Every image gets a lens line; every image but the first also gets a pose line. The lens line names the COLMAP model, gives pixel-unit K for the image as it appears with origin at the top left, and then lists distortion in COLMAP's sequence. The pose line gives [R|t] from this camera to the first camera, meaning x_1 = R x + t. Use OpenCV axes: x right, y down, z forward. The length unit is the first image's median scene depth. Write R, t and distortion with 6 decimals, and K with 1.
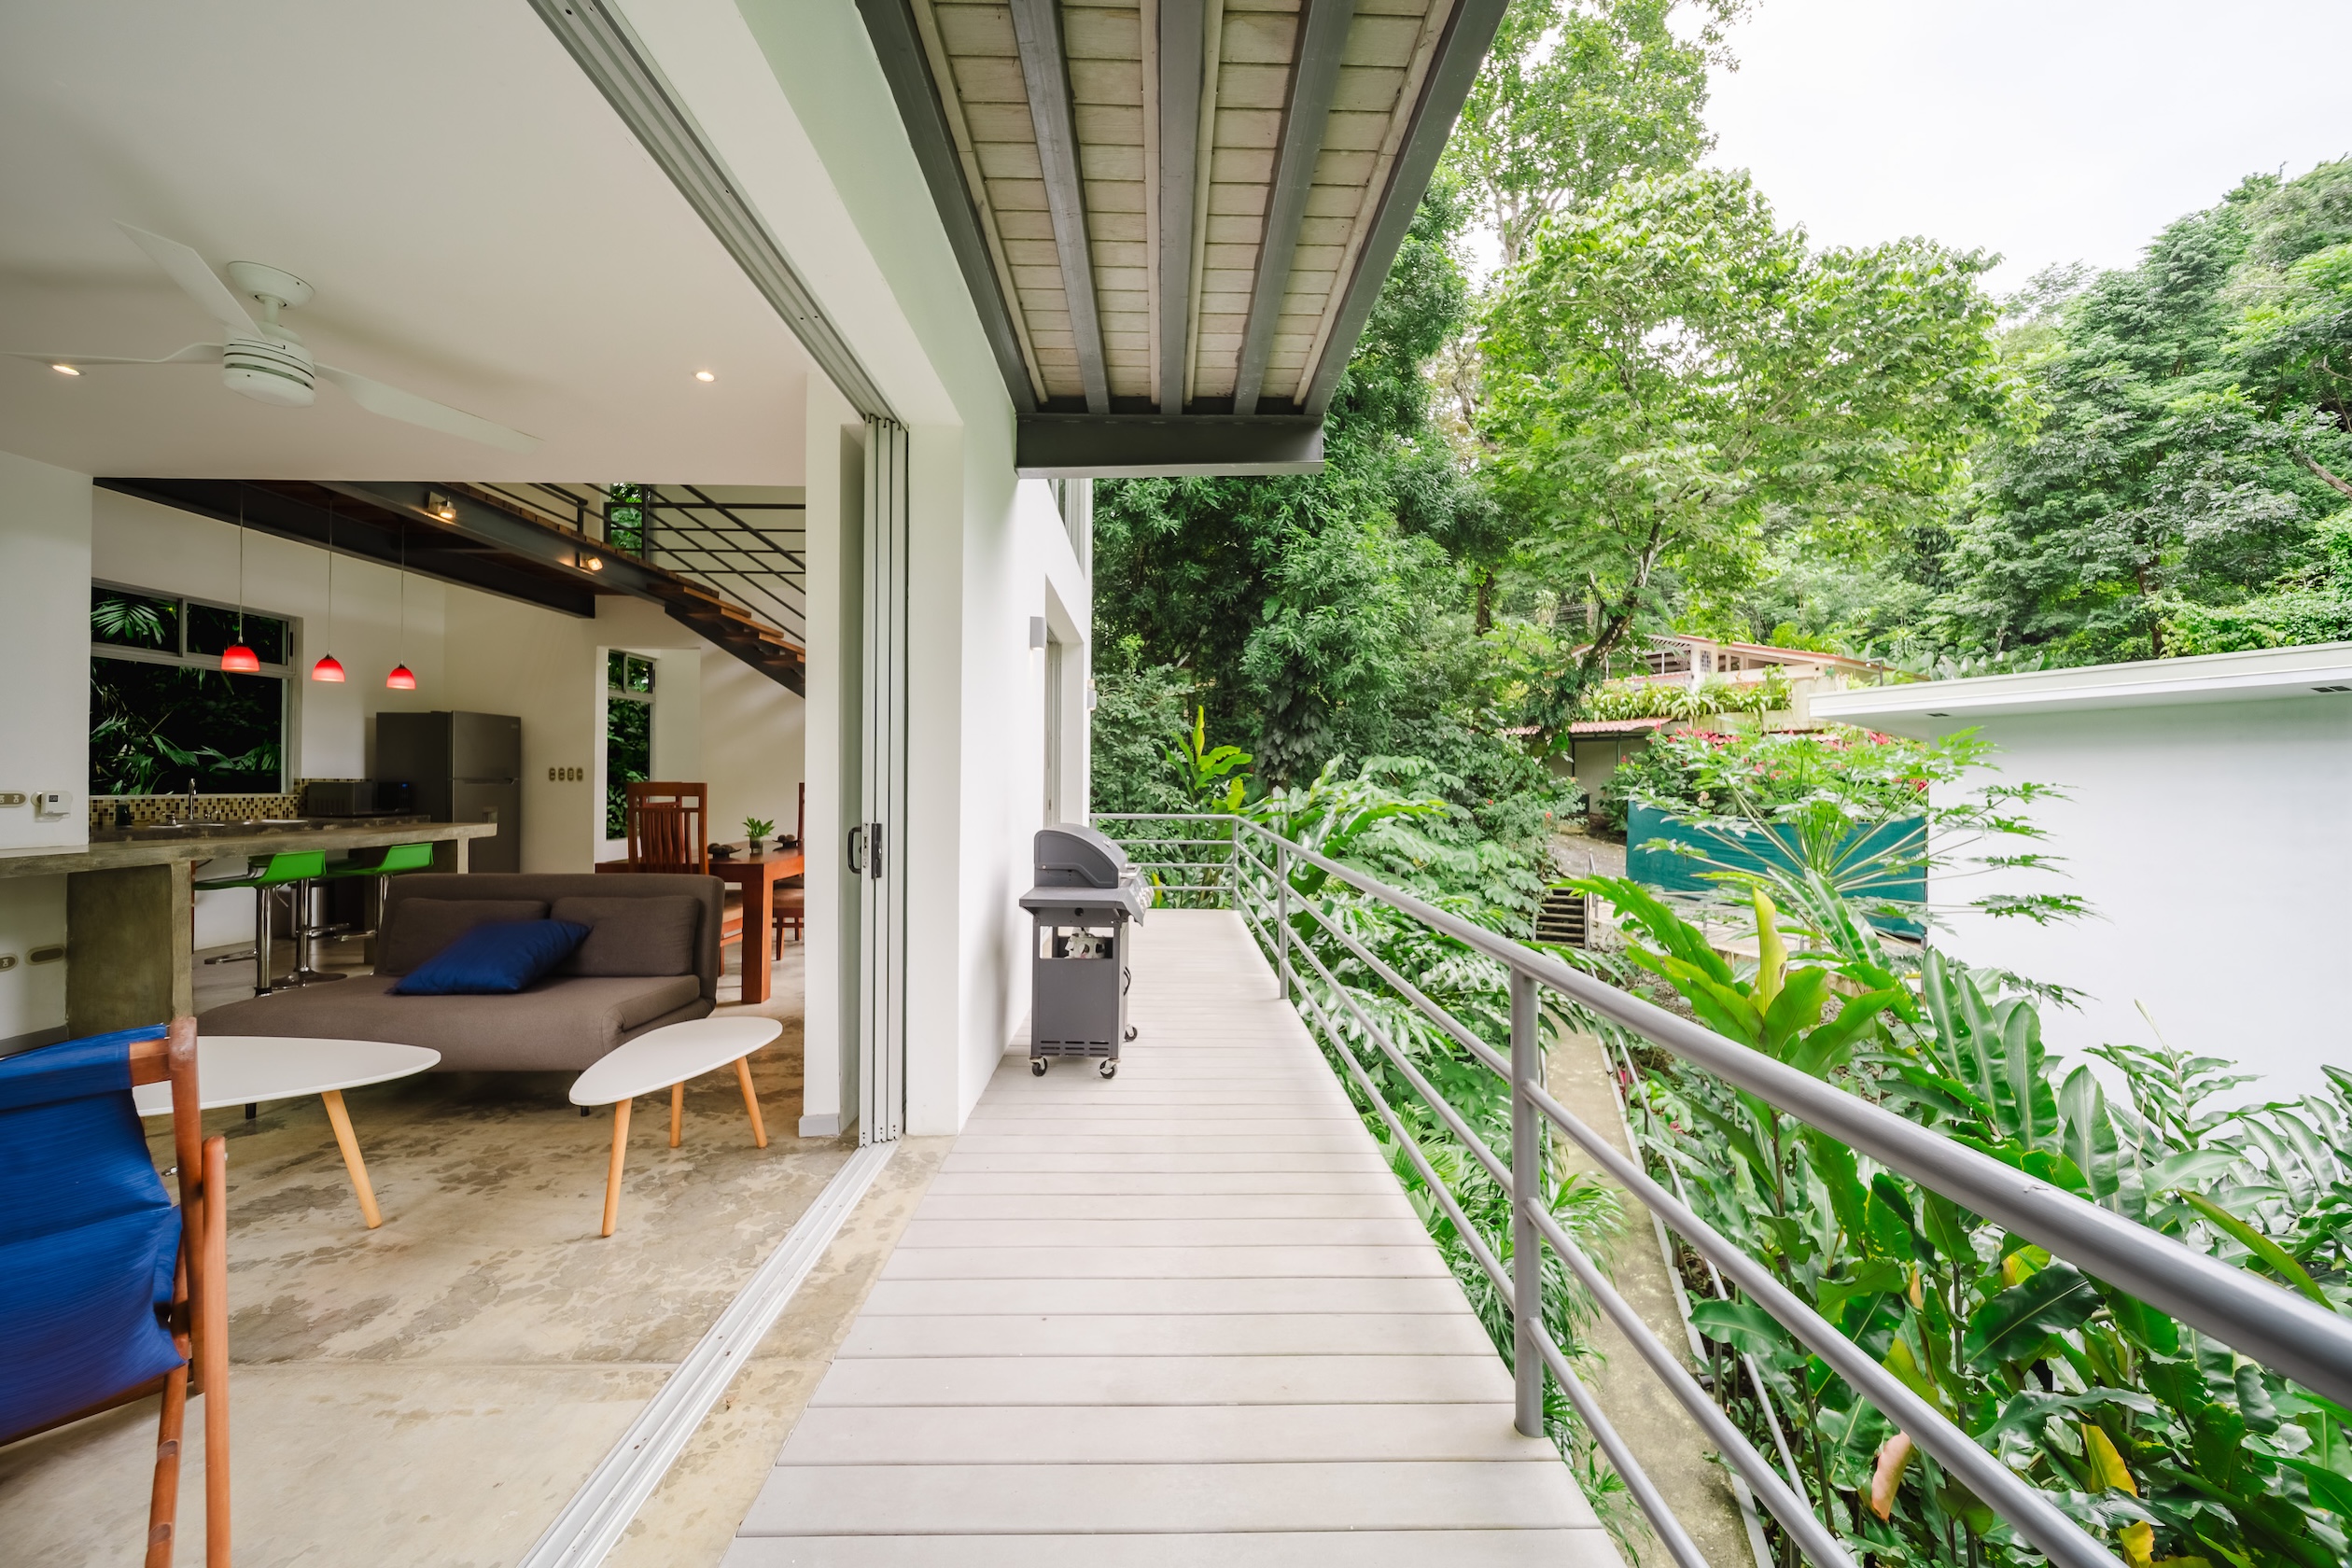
lens RADIAL K [[828.3, 0, 1177.7], [0, 828.3, 778.7], [0, 0, 1]] dist [0.001016, -0.001577]
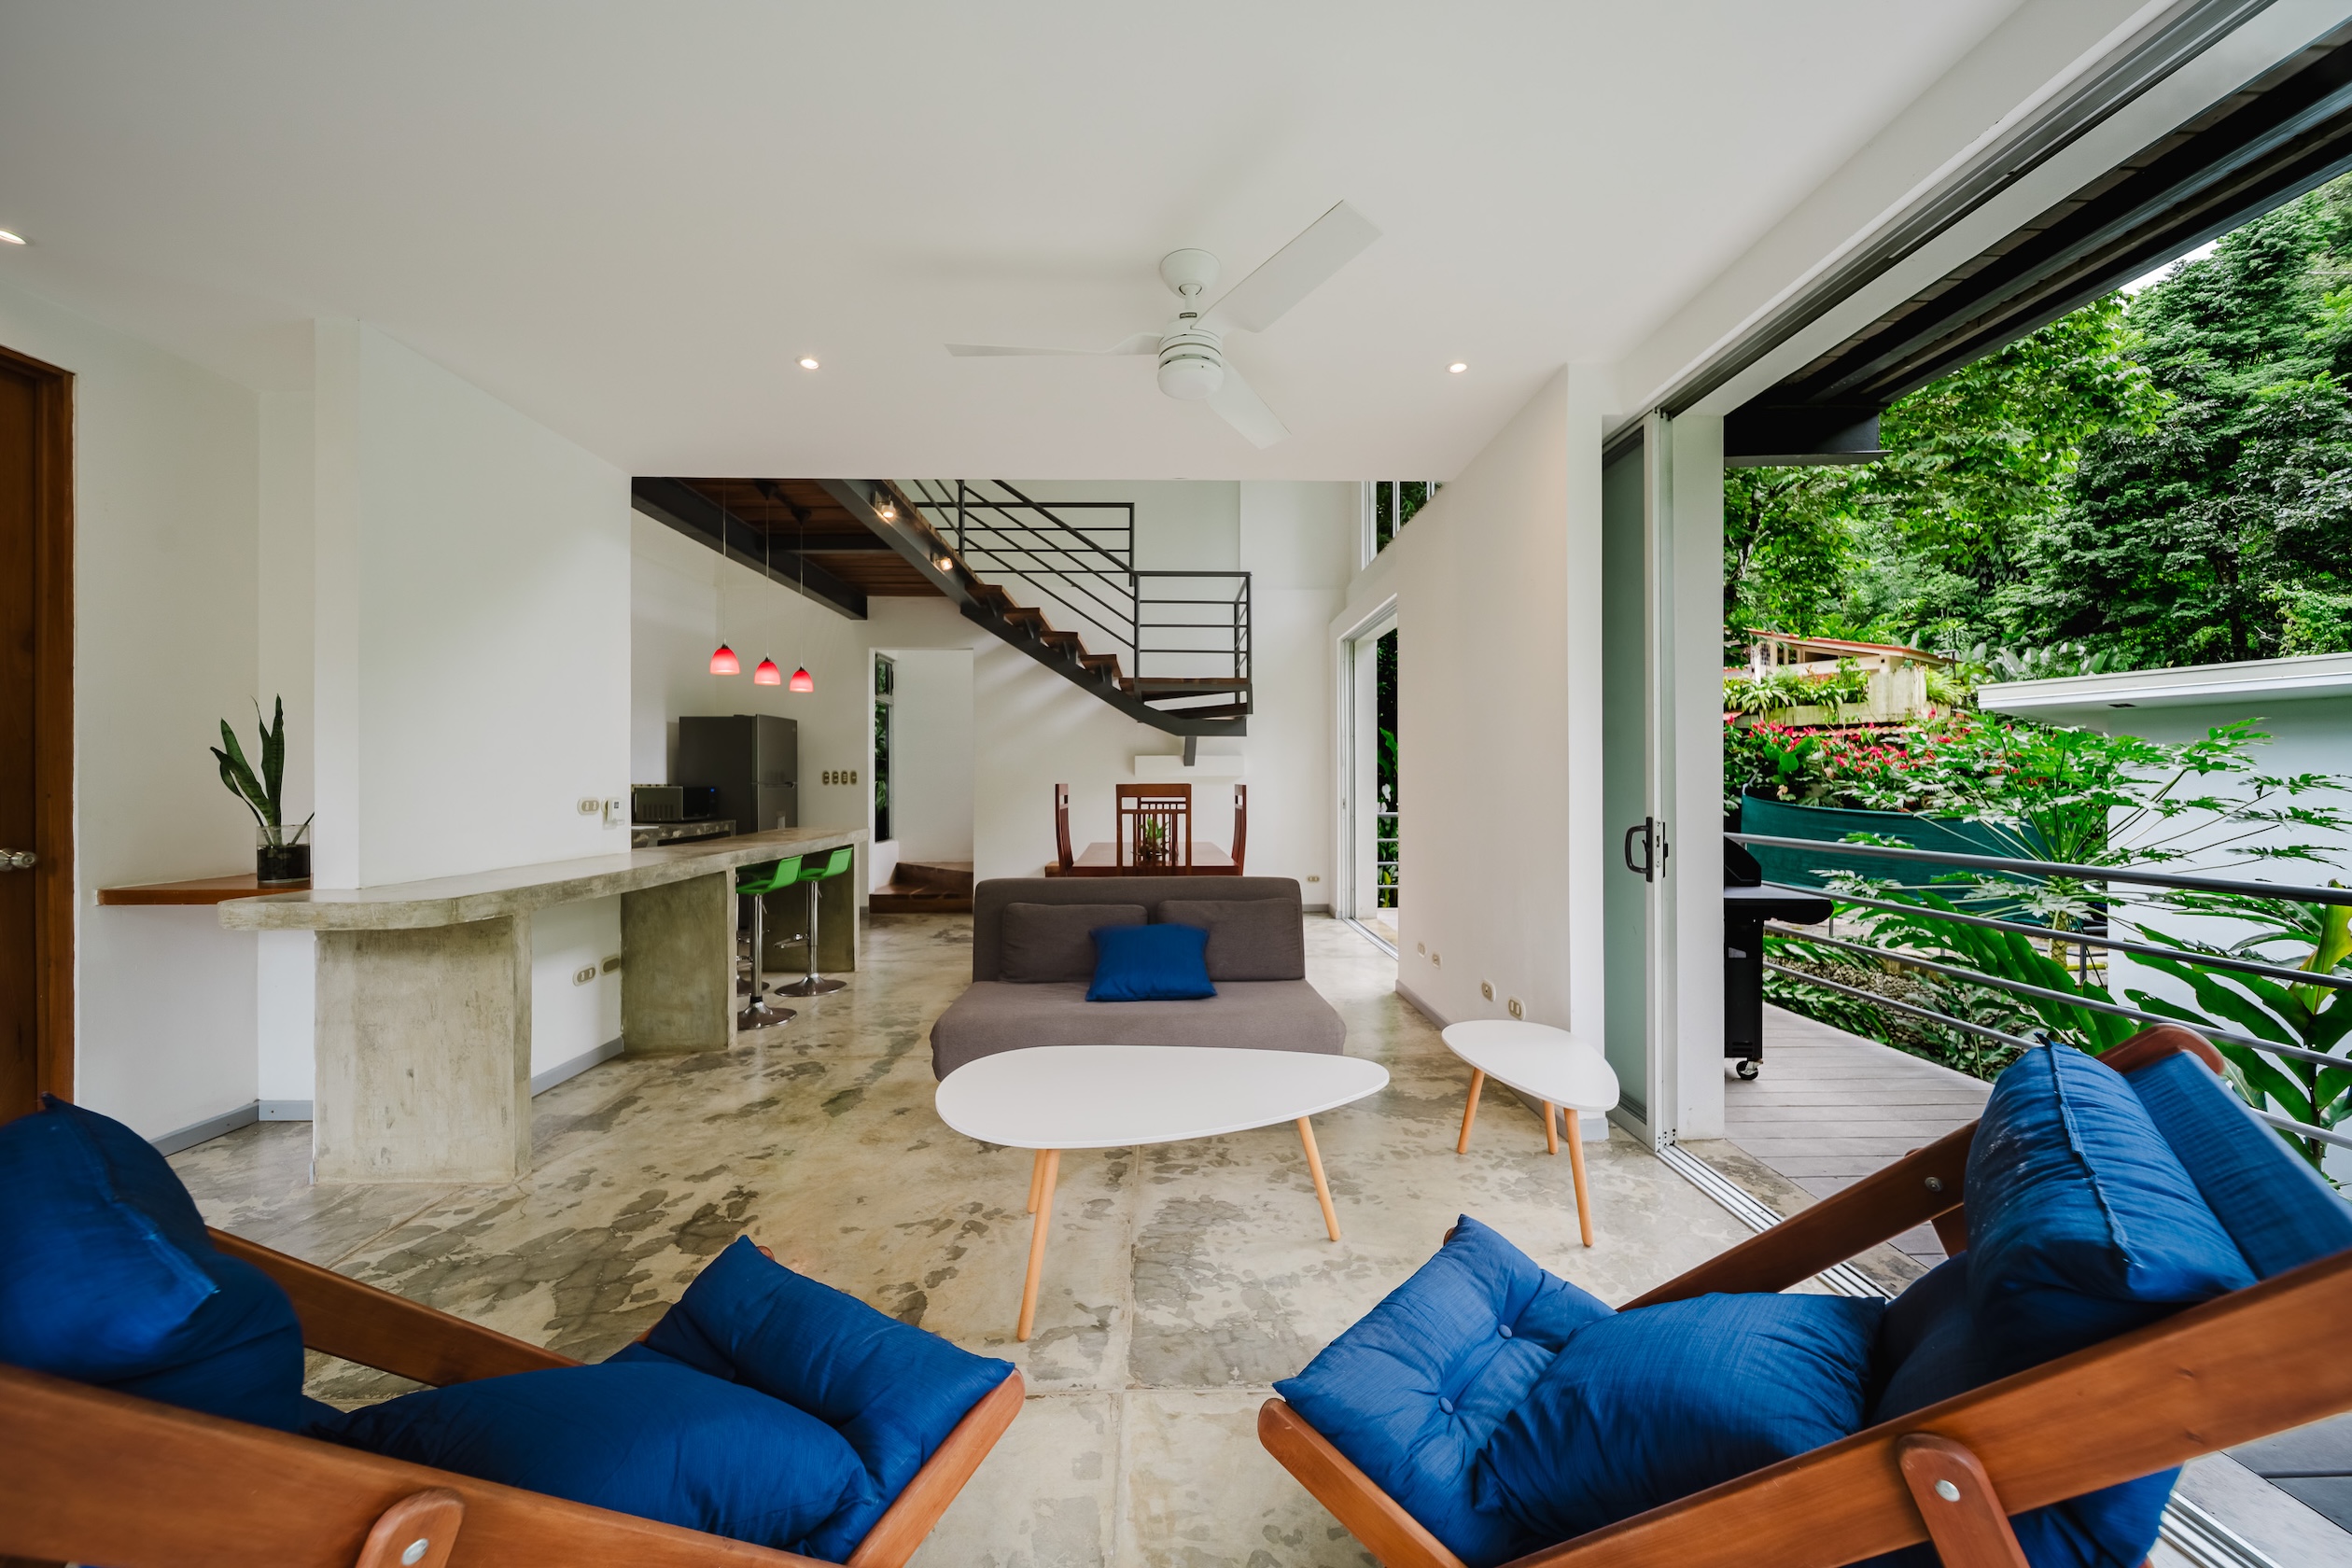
lens RADIAL K [[828.3, 0, 1179.1], [0, 828.3, 780.4], [0, 0, 1]] dist [0.001016, -0.001577]
pose [[0.999955, -0.009508, -0.000523, -0.110009], [0.009510, 0.999949, 0.003370, -0.000435], [0.000491, -0.003374, 0.999994, 0.002752]]
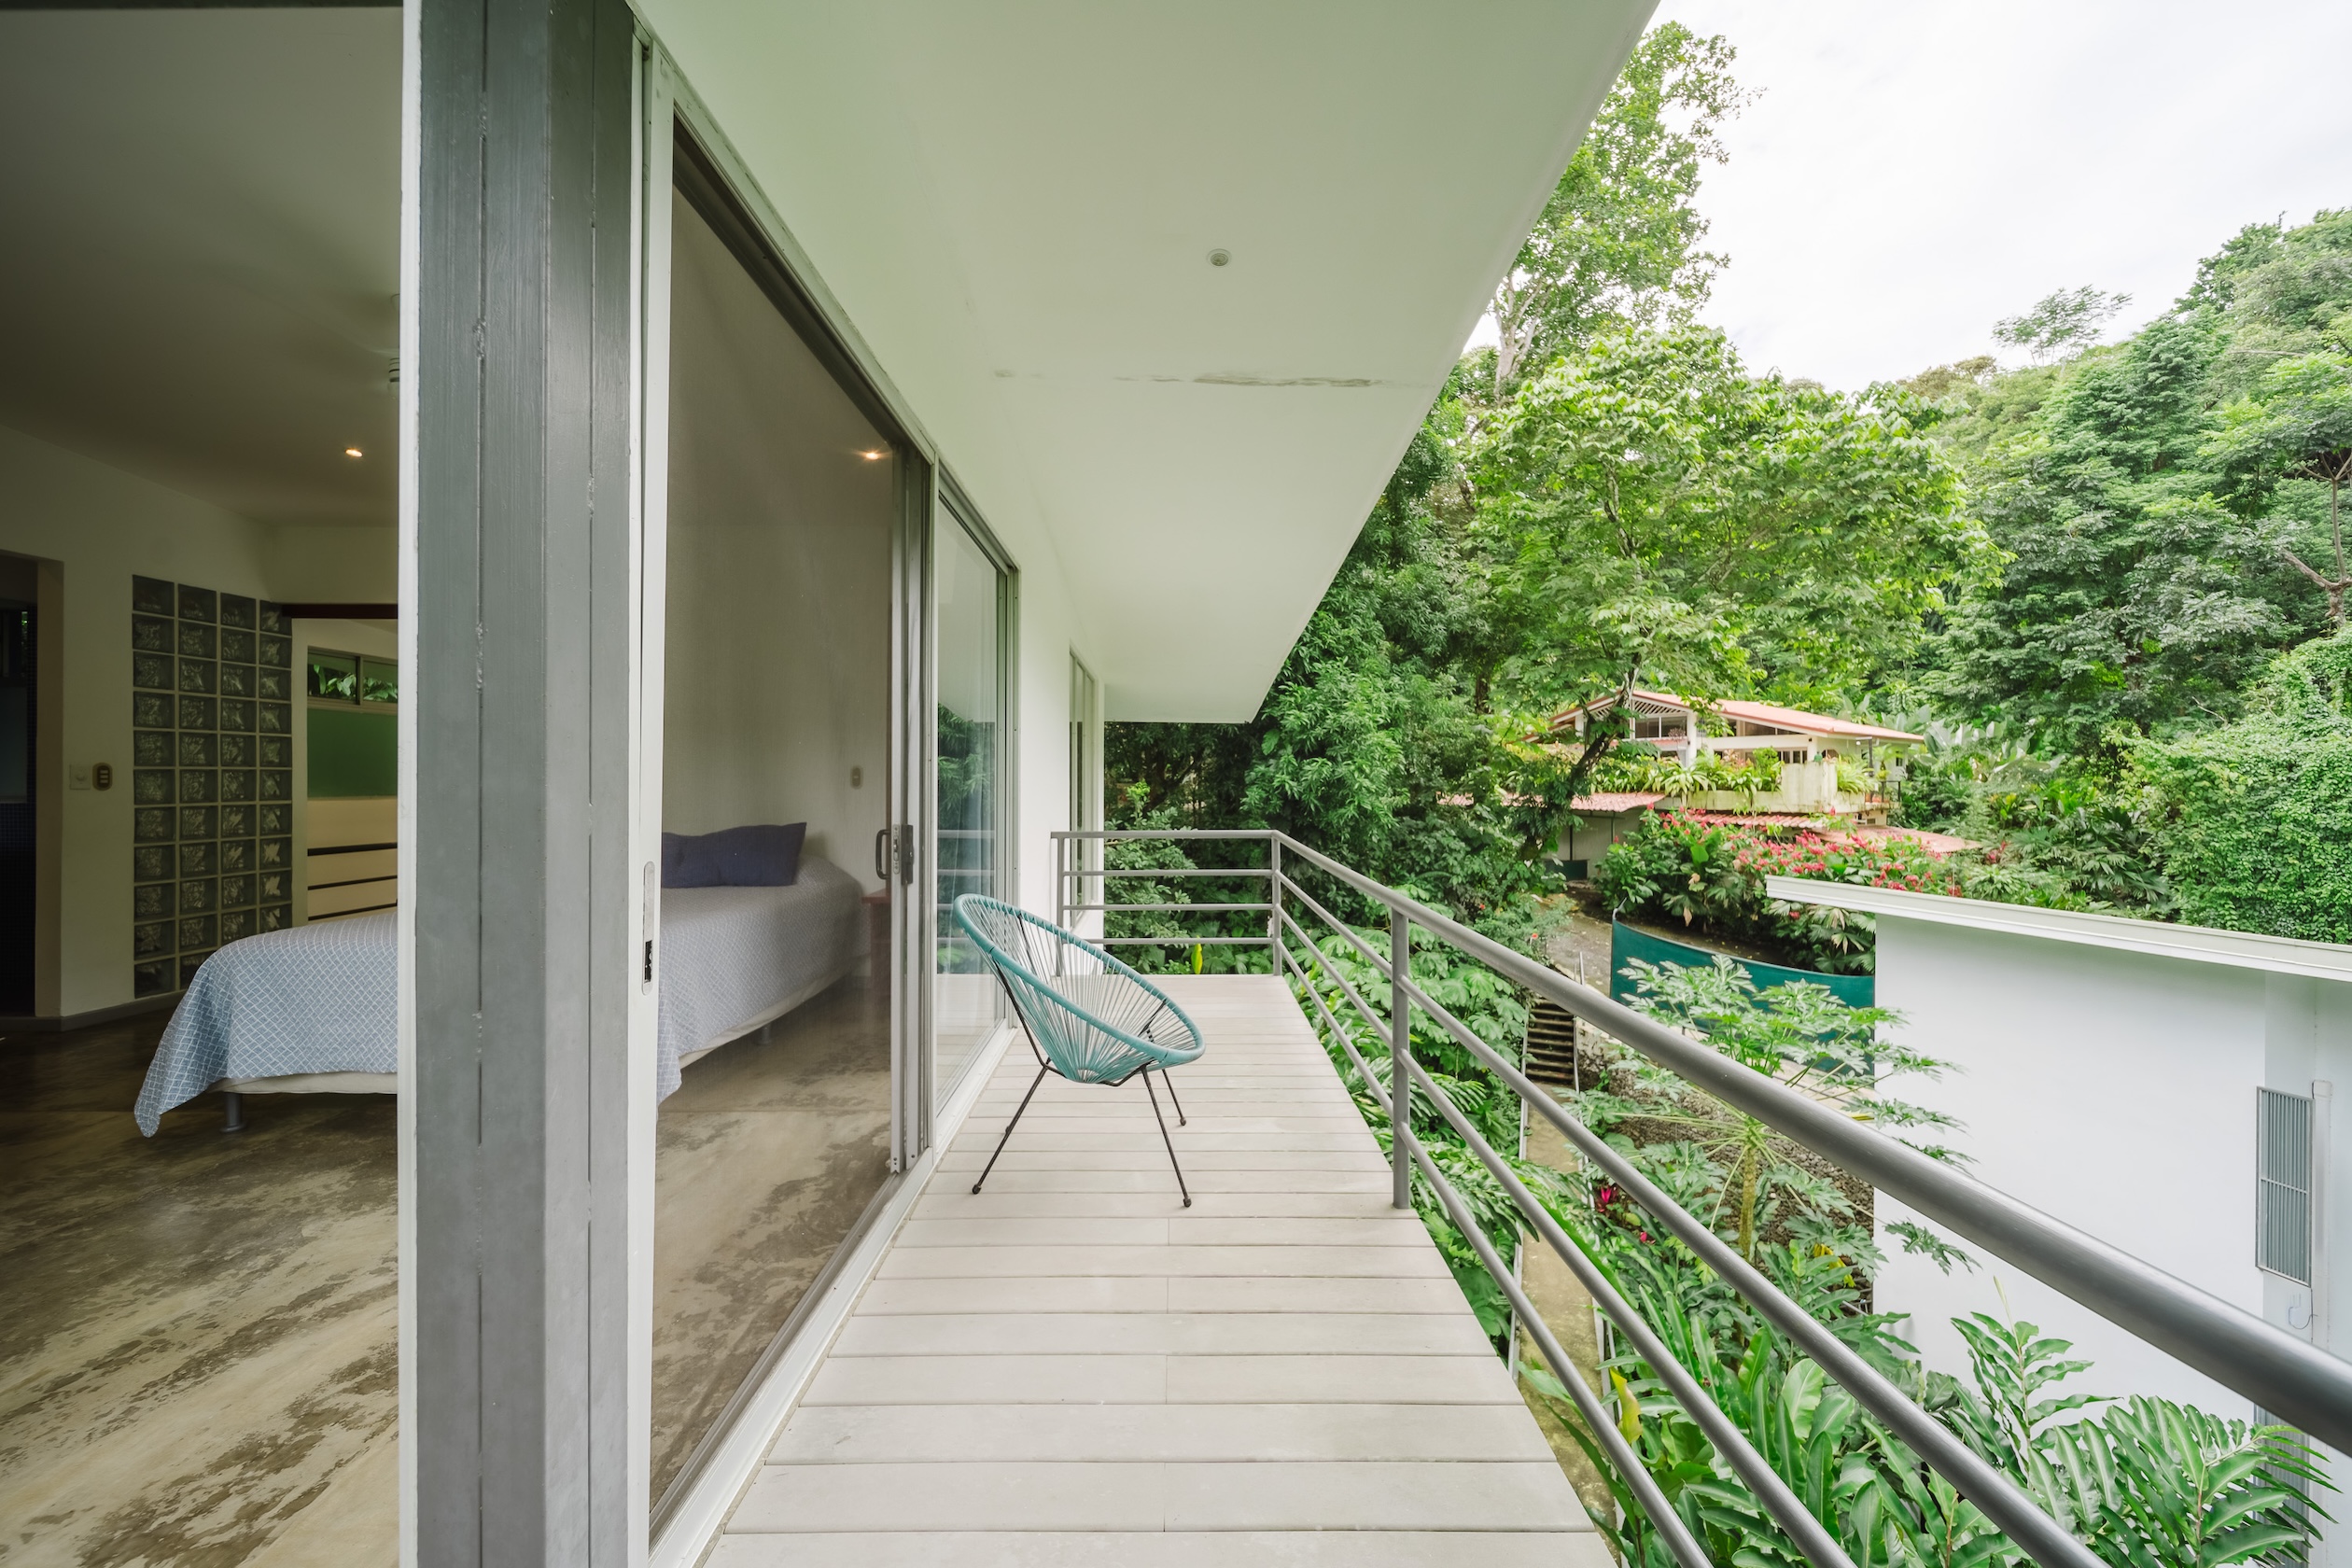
lens RADIAL K [[828.3, 0, 1173.5], [0, 828.3, 778.5], [0, 0, 1]] dist [0.001016, -0.001577]
pose [[0.999837, -0.004505, -0.017499, 0.003664], [0.004498, 0.999990, -0.000438, -0.128545], [0.017500, 0.000360, 0.999847, -0.056129]]
